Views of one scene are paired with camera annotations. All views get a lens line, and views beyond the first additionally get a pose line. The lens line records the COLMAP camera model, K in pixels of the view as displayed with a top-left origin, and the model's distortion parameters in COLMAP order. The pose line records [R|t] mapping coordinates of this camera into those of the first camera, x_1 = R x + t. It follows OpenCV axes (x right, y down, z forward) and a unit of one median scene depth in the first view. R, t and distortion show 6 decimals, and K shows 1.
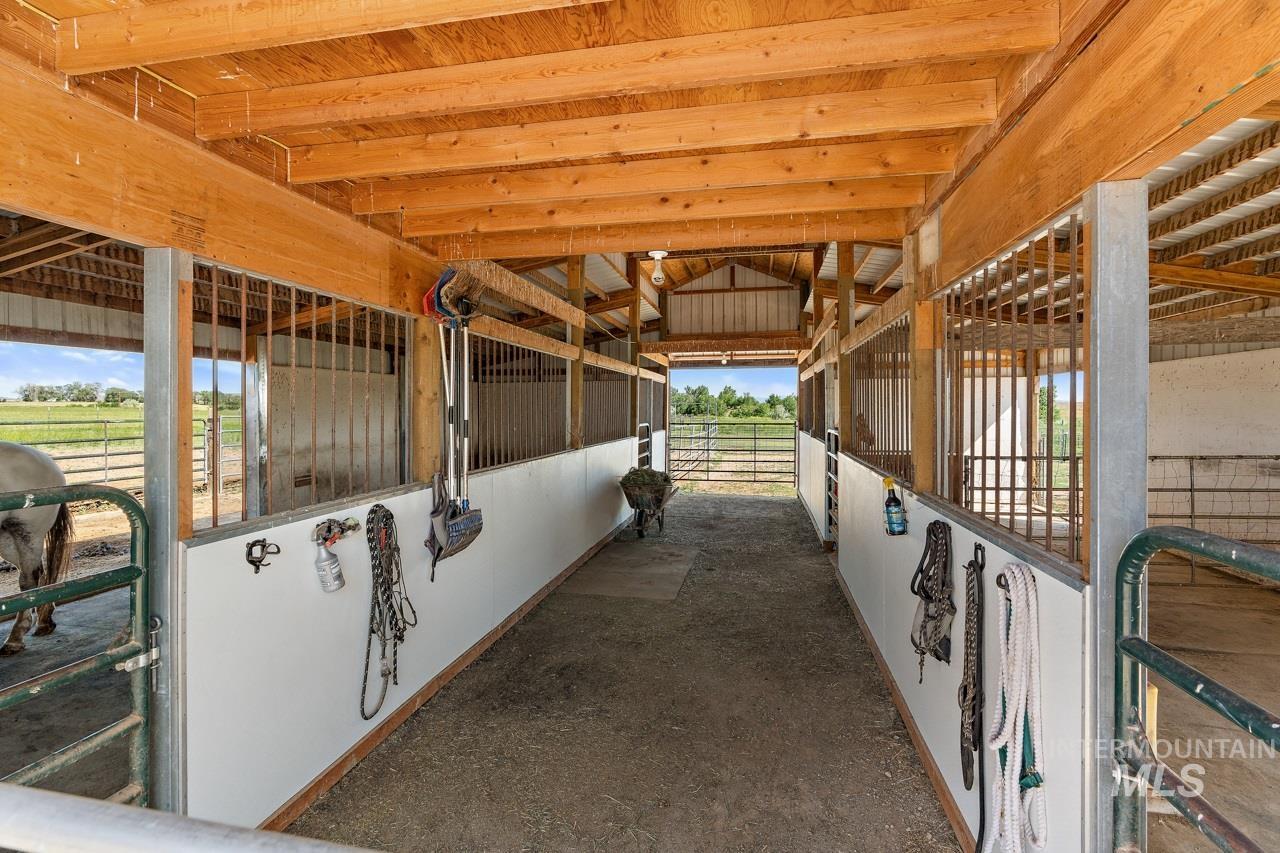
lens RADIAL K [[578.0, 0, 645.2], [0, 578.0, 412.5], [0, 0, 1]] dist [0.000990, 0.000112]
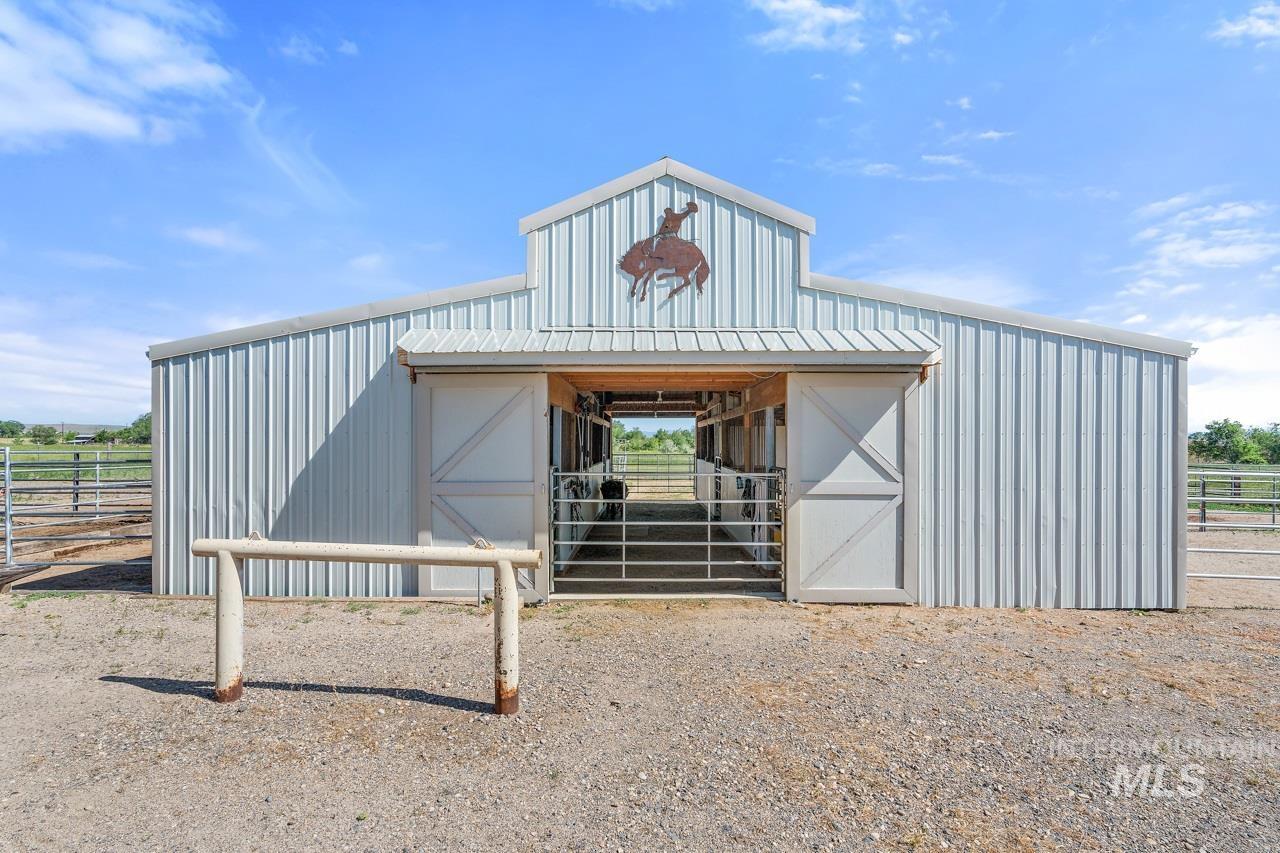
lens RADIAL K [[578.0, 0, 637.3], [0, 578.0, 437.5], [0, 0, 1]] dist [0.000990, 0.000112]
pose [[0.984508, 0.003344, 0.175308, -0.194367], [-0.000603, 0.999877, -0.015689, -0.002848], [-0.175338, 0.015341, 0.984389, -0.592708]]
